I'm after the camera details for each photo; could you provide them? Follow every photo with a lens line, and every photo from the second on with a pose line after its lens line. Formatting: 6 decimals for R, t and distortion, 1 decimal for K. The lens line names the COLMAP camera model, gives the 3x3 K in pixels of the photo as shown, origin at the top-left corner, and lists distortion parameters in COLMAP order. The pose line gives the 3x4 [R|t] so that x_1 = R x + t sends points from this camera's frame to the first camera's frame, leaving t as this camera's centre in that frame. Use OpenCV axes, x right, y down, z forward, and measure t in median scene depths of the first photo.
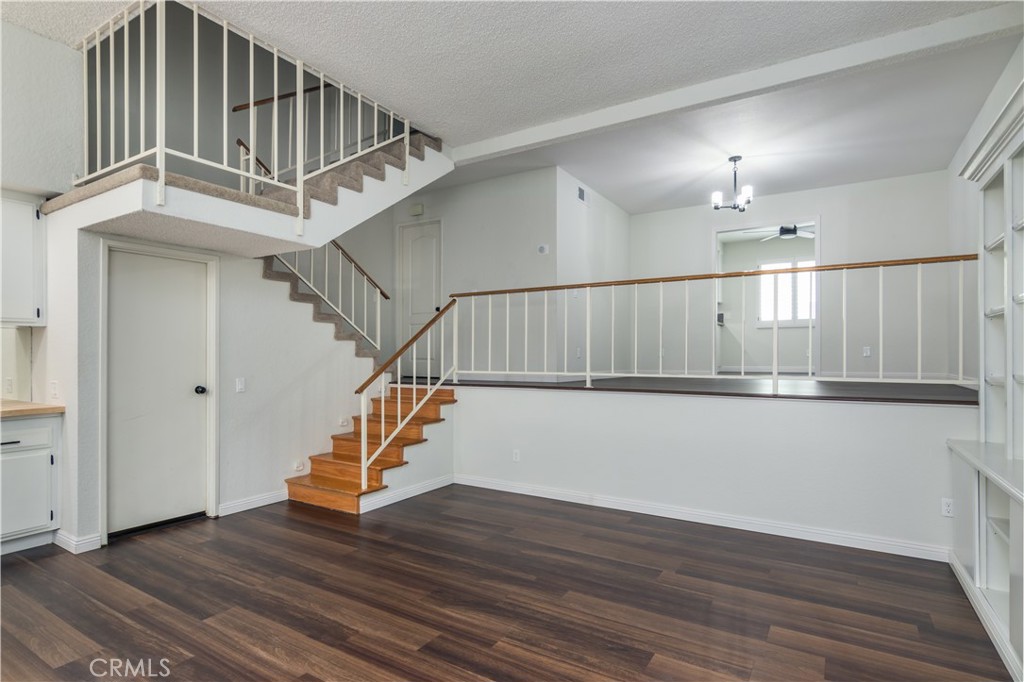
lens RADIAL K [[523.5, 0, 503.6], [0, 523.5, 350.8], [0, 0, 1]] dist [-0.001990, -0.000502]
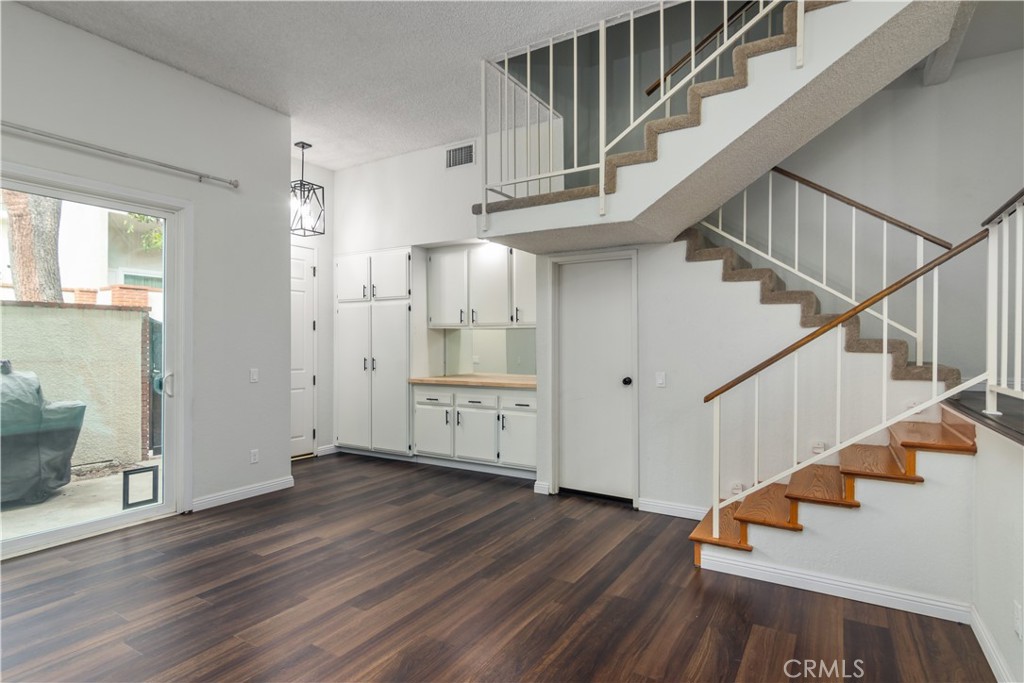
lens RADIAL K [[532.2, 0, 512.0], [0, 532.2, 341.5], [0, 0, 1]] dist [0.000789, -0.000007]
pose [[0.024743, -0.005669, -0.999678, 0.553982], [0.005008, 0.999972, -0.005547, 0.001184], [0.999681, -0.004869, 0.024770, 0.872494]]
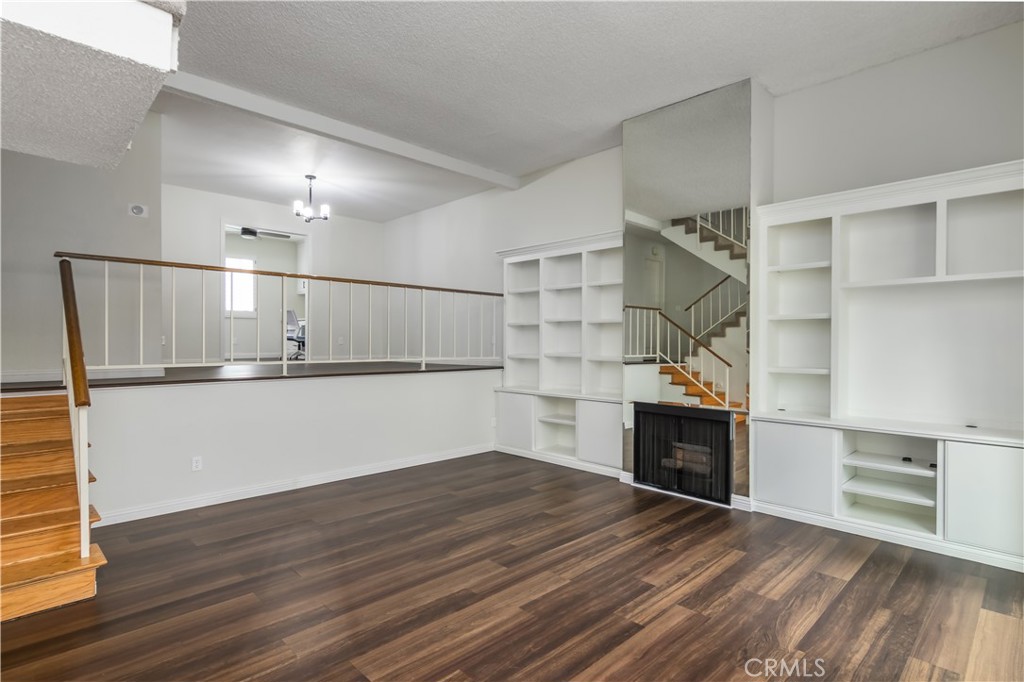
lens RADIAL K [[523.5, 0, 503.6], [0, 523.5, 350.8], [0, 0, 1]] dist [-0.001990, -0.000502]
pose [[0.244344, -0.014673, 0.969578, -0.927929], [-0.009518, 0.999801, 0.017529, -0.000786], [-0.969642, -0.013512, 0.244156, 0.444596]]
